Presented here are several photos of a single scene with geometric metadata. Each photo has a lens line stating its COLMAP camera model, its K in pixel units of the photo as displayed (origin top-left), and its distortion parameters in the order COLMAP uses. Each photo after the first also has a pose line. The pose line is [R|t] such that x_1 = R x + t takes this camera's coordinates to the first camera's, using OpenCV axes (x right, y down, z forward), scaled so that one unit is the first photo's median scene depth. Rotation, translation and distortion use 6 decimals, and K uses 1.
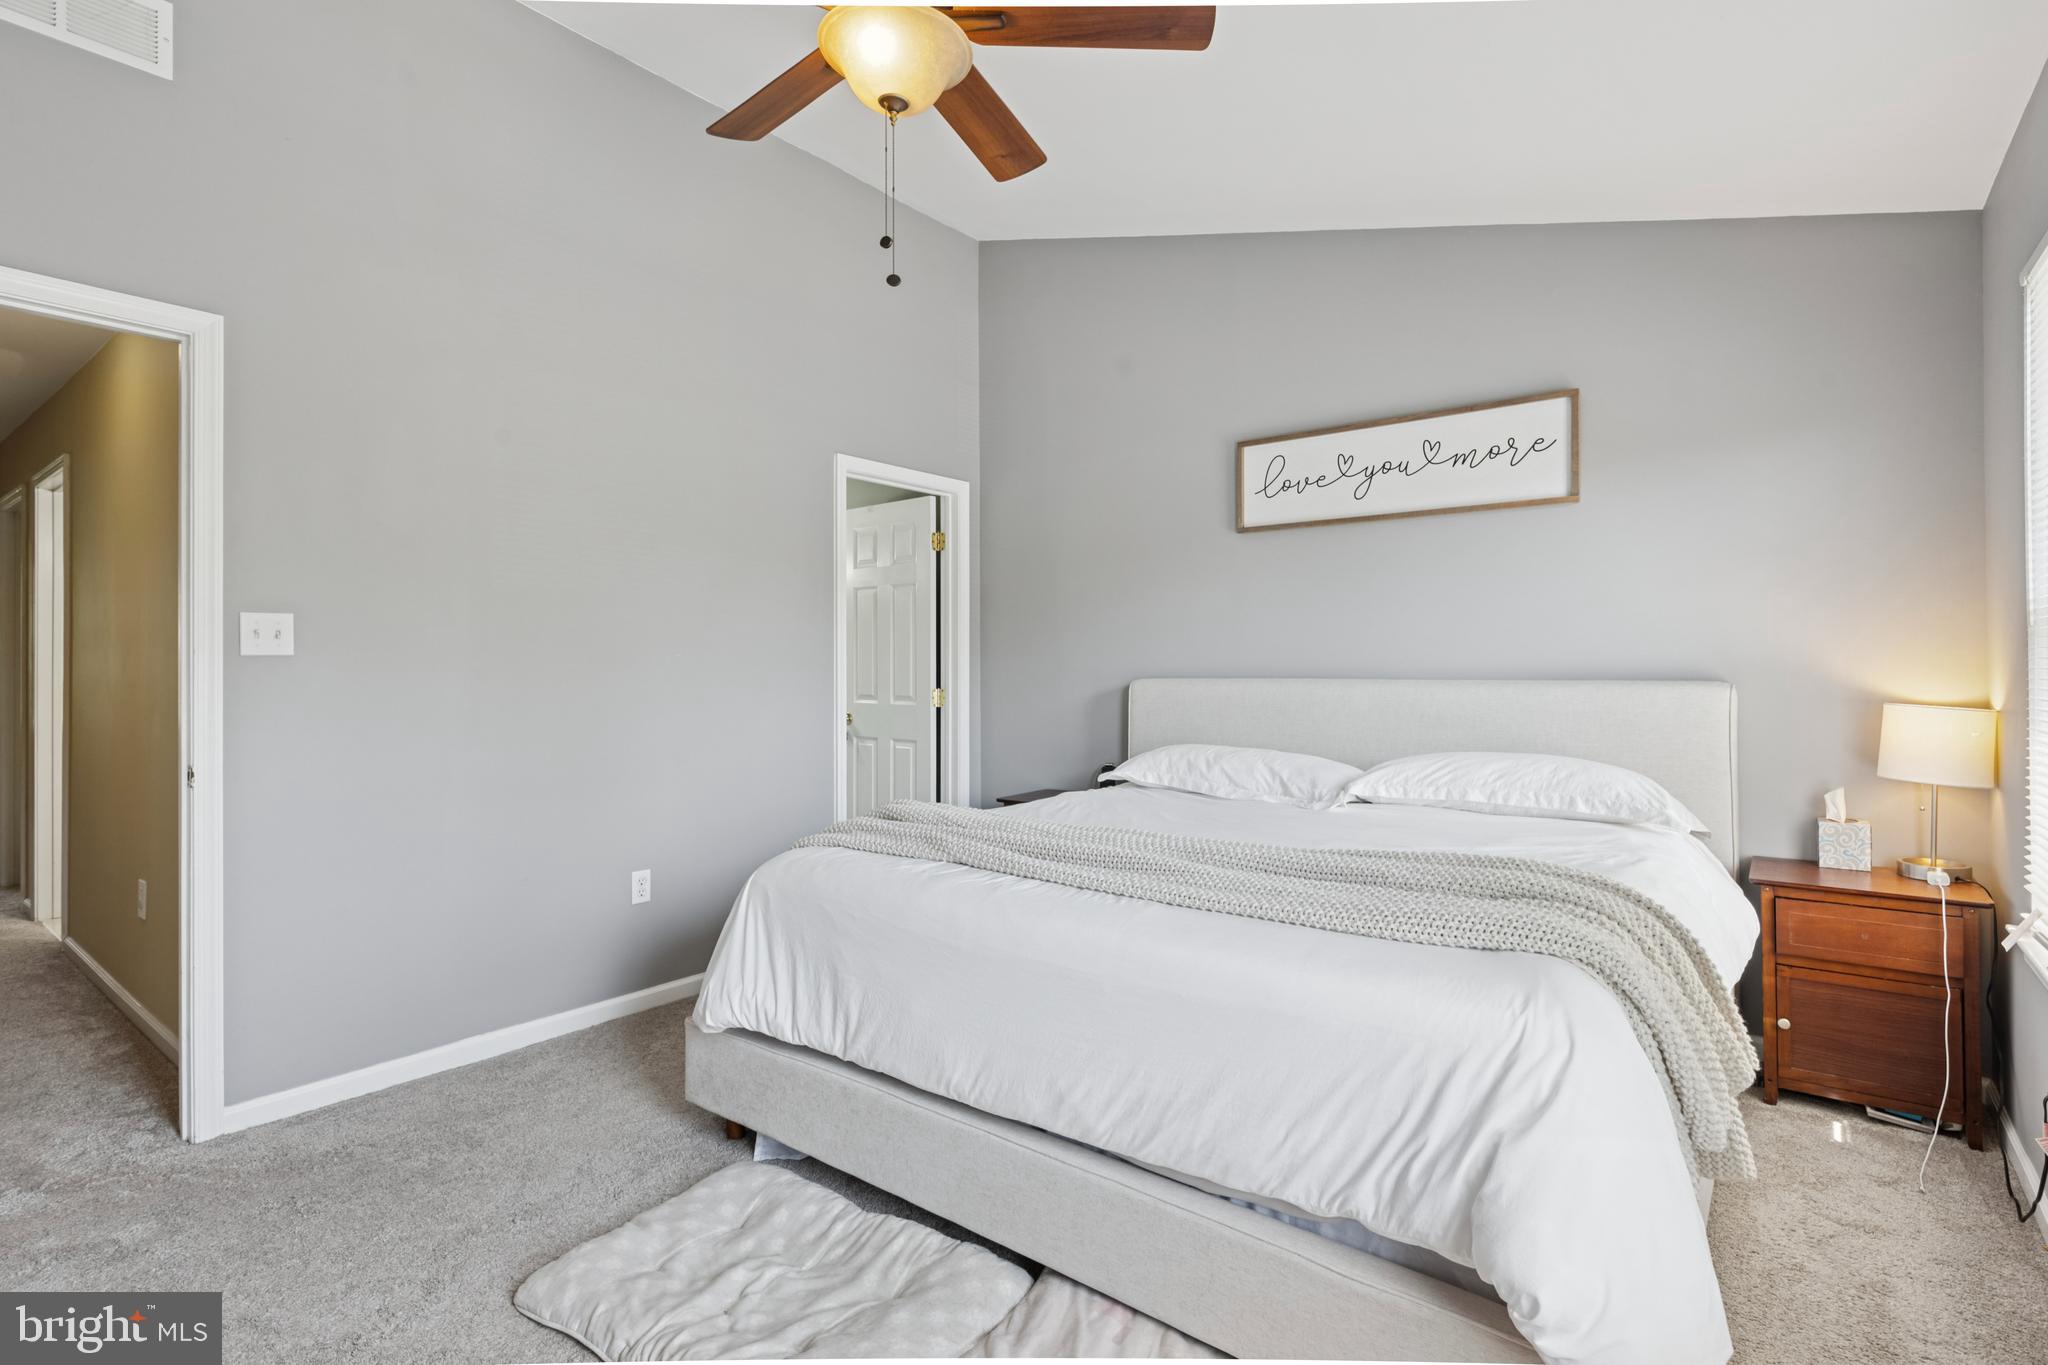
lens RADIAL K [[963.9, 0, 1025.5], [0, 963.9, 655.4], [0, 0, 1]] dist [0.001397, 0.000053]
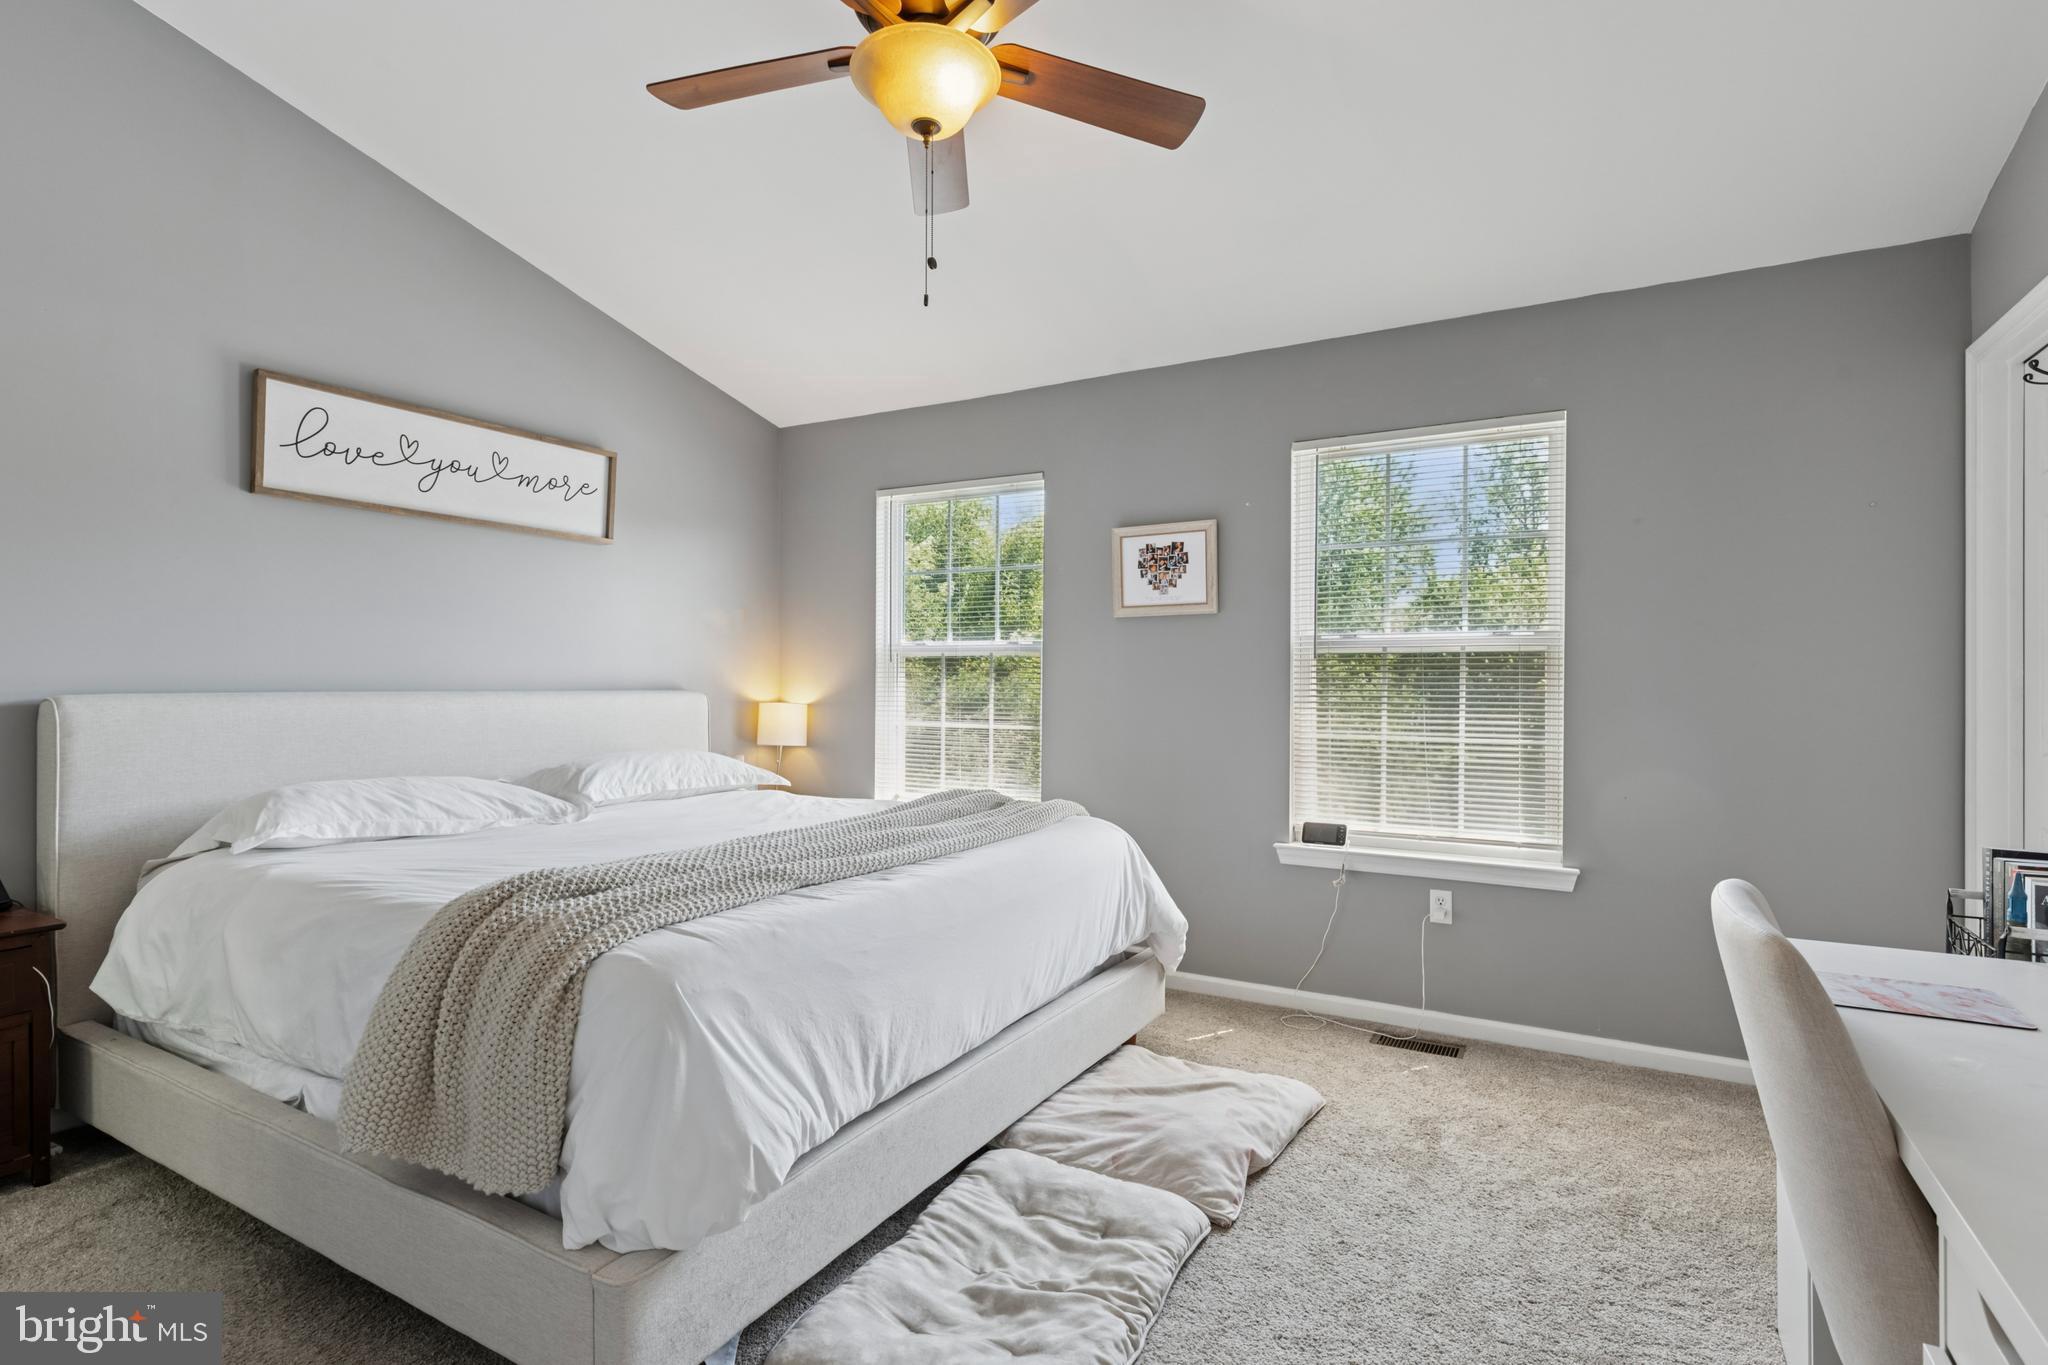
lens RADIAL K [[1003.7, 0, 1036.8], [0, 1003.7, 672.3], [0, 0, 1]] dist [-0.002892, -0.008548]
pose [[-0.154839, 0.013833, 0.987843, -0.726920], [-0.016508, 0.999726, -0.016587, 0.013518], [-0.987802, -0.018875, -0.154569, 0.631143]]
